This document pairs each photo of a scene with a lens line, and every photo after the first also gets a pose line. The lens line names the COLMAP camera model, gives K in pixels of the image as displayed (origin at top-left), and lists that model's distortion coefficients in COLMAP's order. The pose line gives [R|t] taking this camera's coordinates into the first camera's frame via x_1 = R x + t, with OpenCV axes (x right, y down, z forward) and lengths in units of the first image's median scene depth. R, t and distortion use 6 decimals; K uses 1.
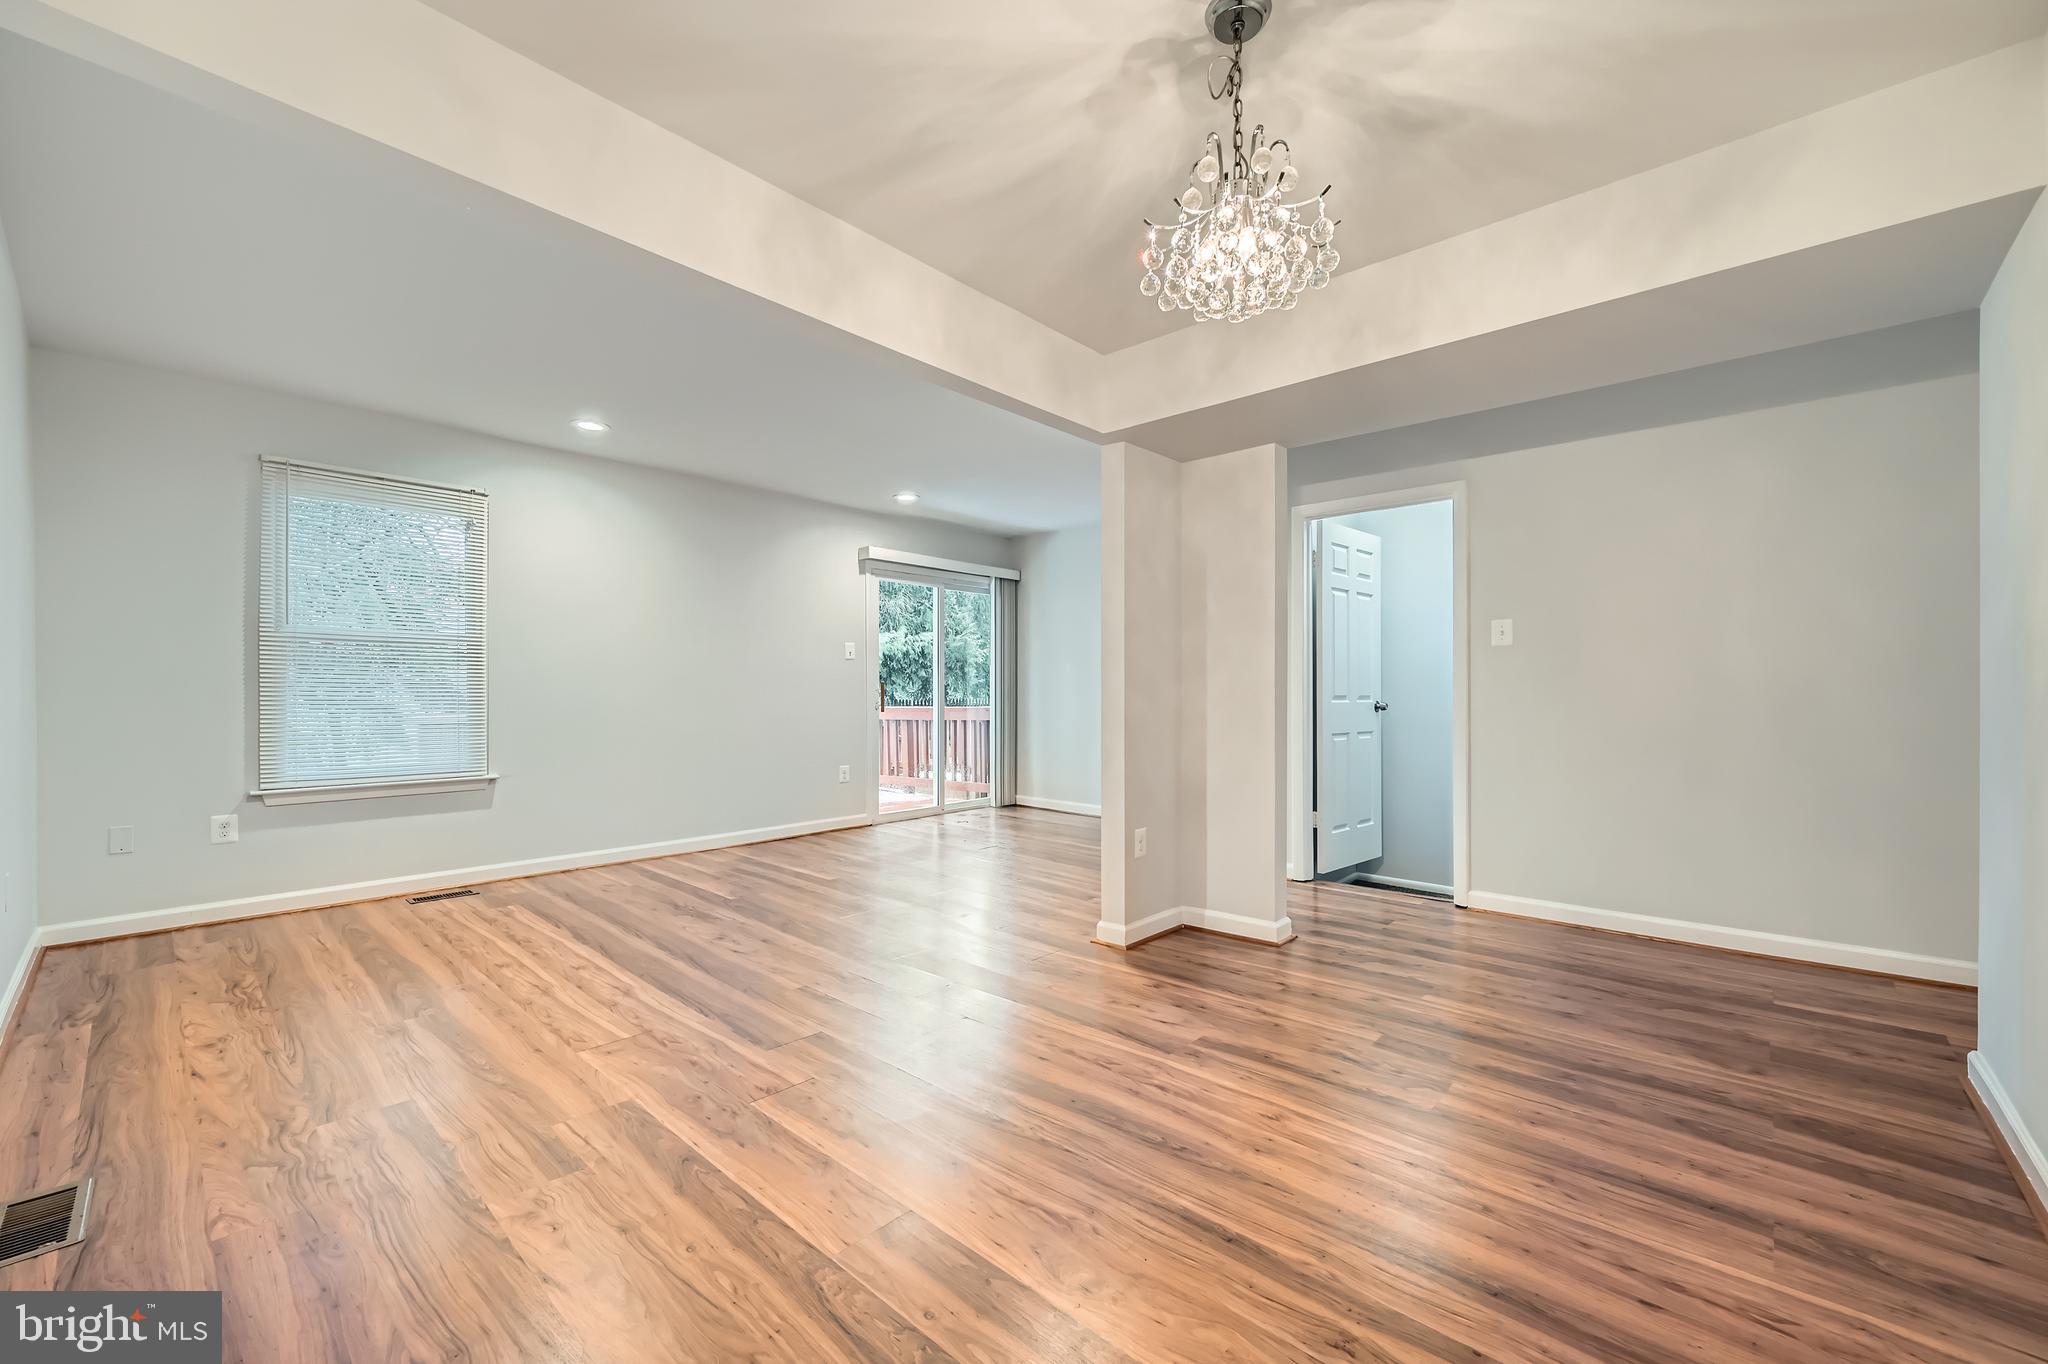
lens RADIAL K [[815.8, 0, 1022.4], [0, 815.8, 686.0], [0, 0, 1]] dist [-0.000797, 0.000104]
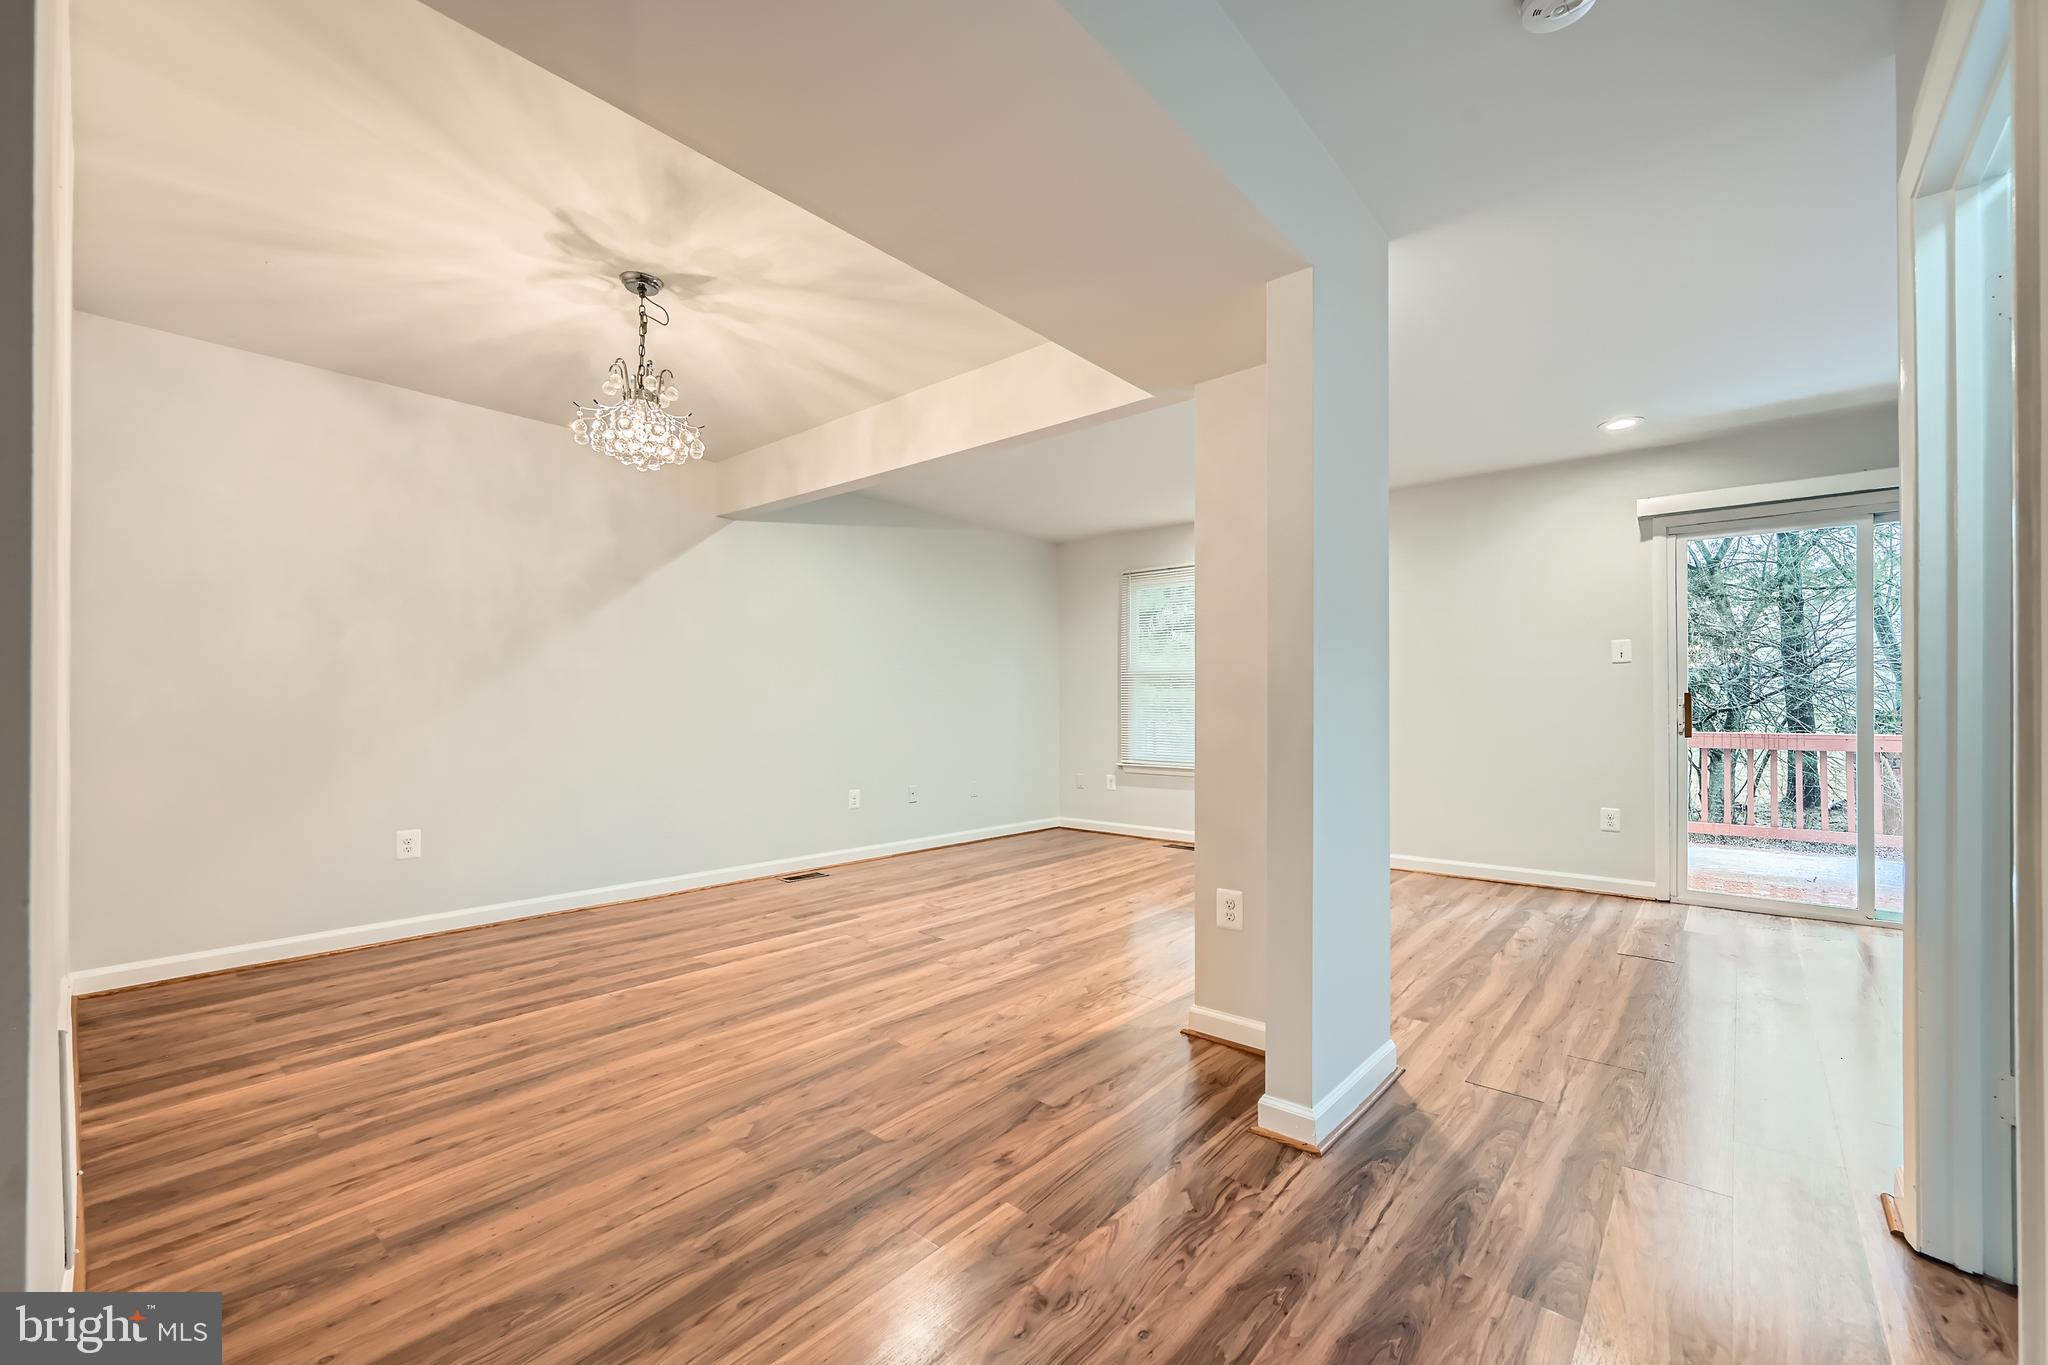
lens RADIAL K [[818.1, 0, 1025.2], [0, 818.1, 701.2], [0, 0, 1]] dist [-0.000377, 0.000030]
pose [[0.030830, -0.008944, -0.999485, 1.522833], [0.005761, 0.999945, -0.008770, 0.015454], [0.999508, -0.005487, 0.030880, 1.371752]]
